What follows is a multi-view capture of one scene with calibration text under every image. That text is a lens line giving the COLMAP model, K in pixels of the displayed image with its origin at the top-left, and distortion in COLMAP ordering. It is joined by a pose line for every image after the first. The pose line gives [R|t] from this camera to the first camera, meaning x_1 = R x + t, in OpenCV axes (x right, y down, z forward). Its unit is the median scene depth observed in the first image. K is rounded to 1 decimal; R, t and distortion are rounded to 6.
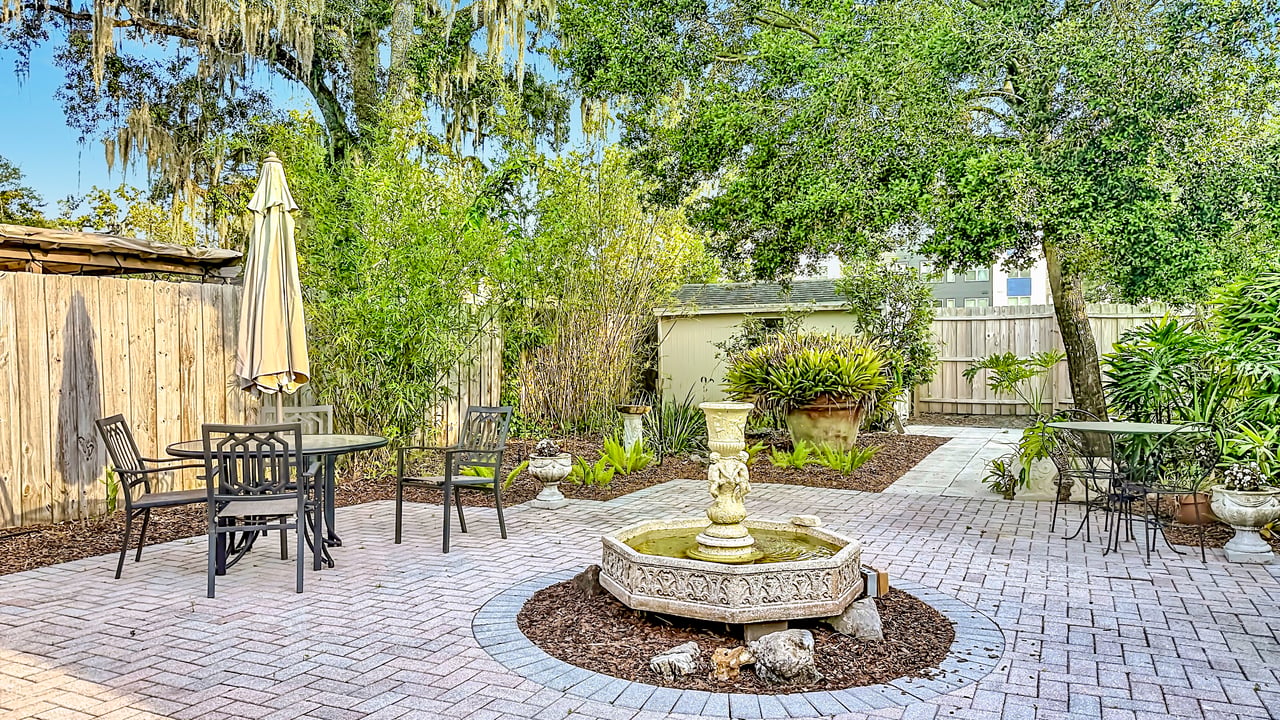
lens RADIAL K [[898.6, 0, 613.0], [0, 898.6, 426.9], [0, 0, 1]] dist [0.002818, -0.001125]
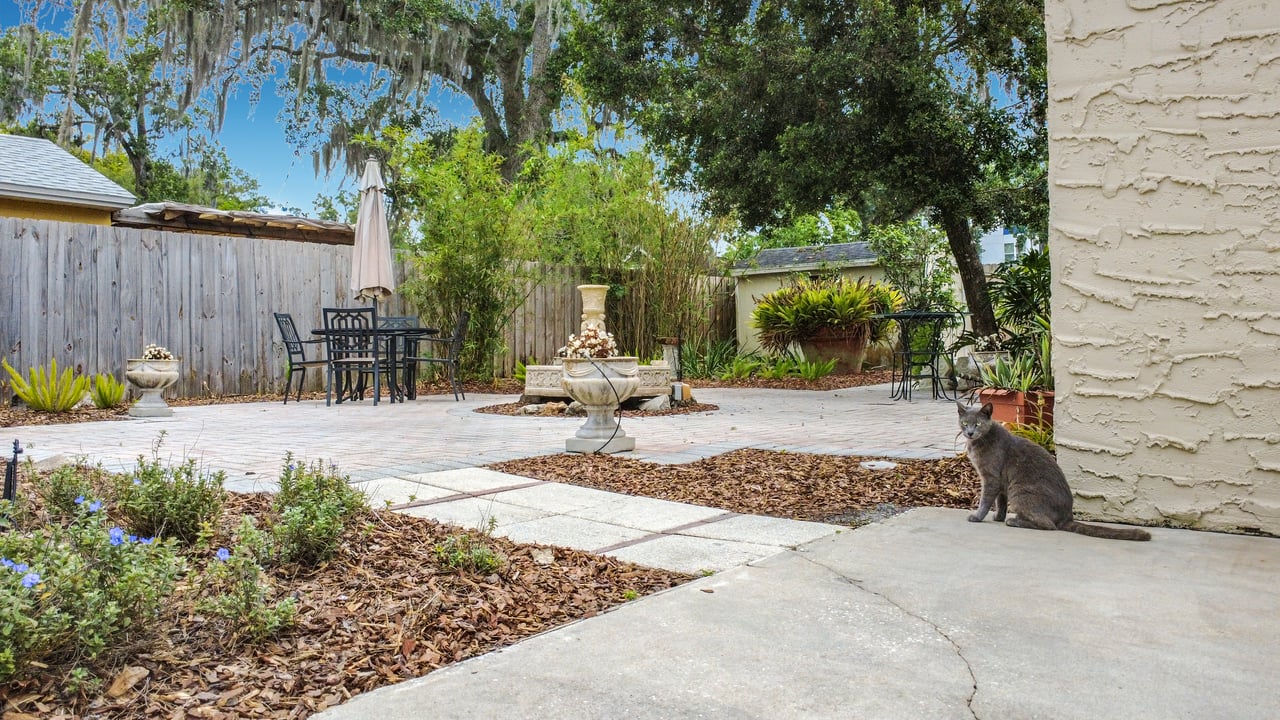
lens RADIAL K [[920.1, 0, 611.3], [0, 920.1, 422.7], [0, 0, 1]] dist [0.001957, -0.000010]
pose [[0.976568, 0.008210, -0.215052, 0.217928], [-0.007976, 0.999966, 0.001957, 0.093500], [0.215061, -0.000196, 0.976601, -0.293498]]
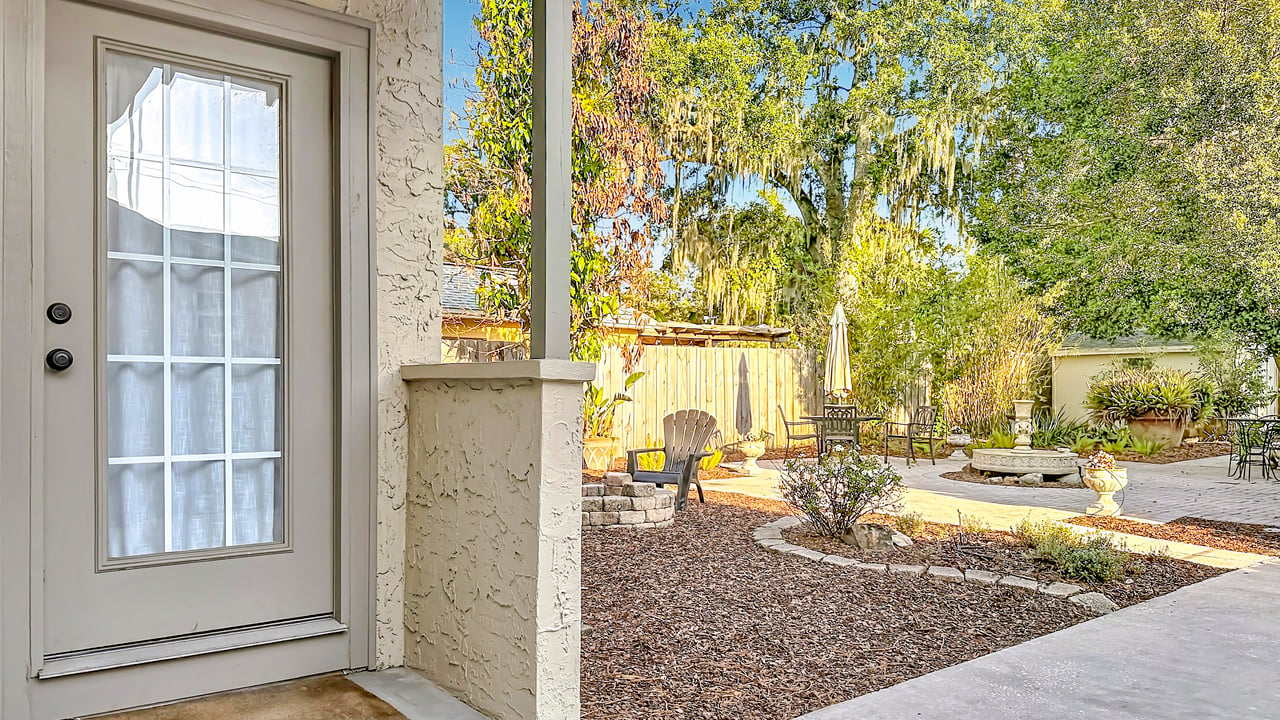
lens RADIAL K [[898.6, 0, 613.0], [0, 898.6, 426.9], [0, 0, 1]] dist [0.002818, -0.001125]
pose [[0.897564, 0.027313, -0.440038, 0.083761], [-0.041670, 0.998867, -0.022998, 0.066313], [0.438911, 0.038978, 0.897685, -0.788710]]
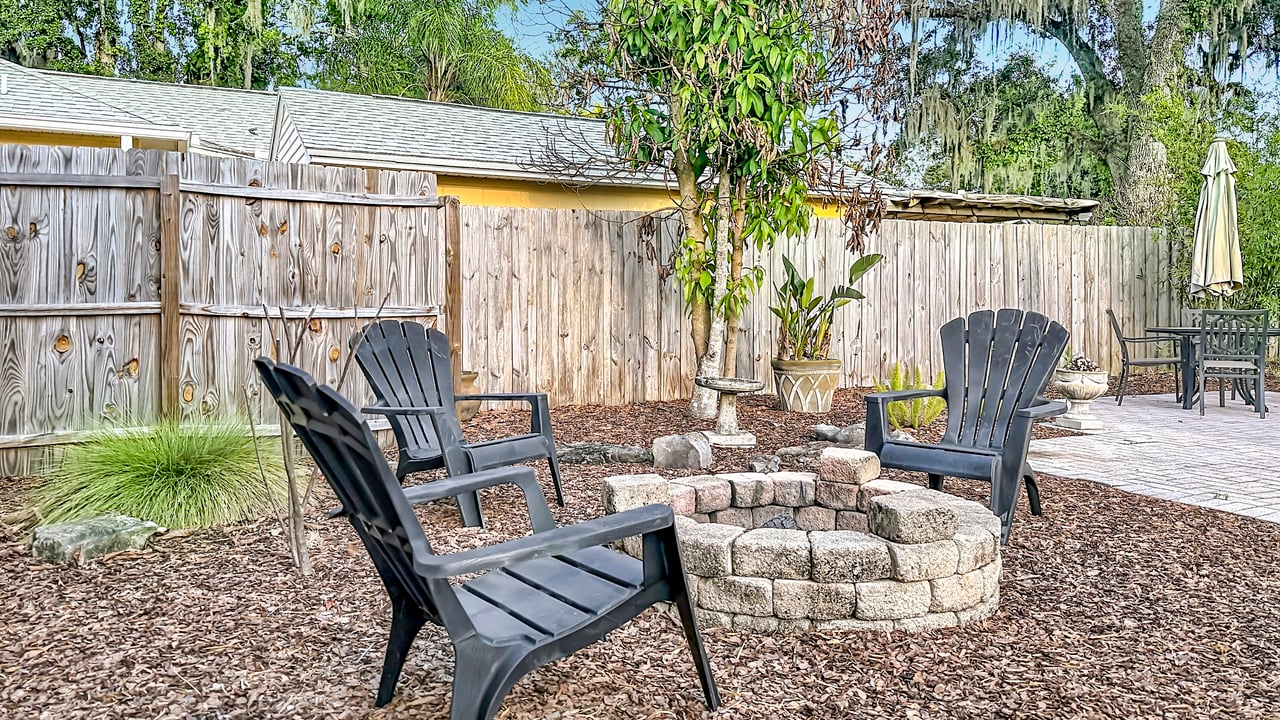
lens RADIAL K [[922.1, 0, 622.4], [0, 922.1, 320.6], [0, 0, 1]] dist [0.072761, -0.081990]
pose [[0.781561, 0.016429, -0.623612, -0.095069], [-0.049889, 0.998097, -0.036231, 0.056687], [0.621830, 0.059428, 0.780894, -0.429750]]
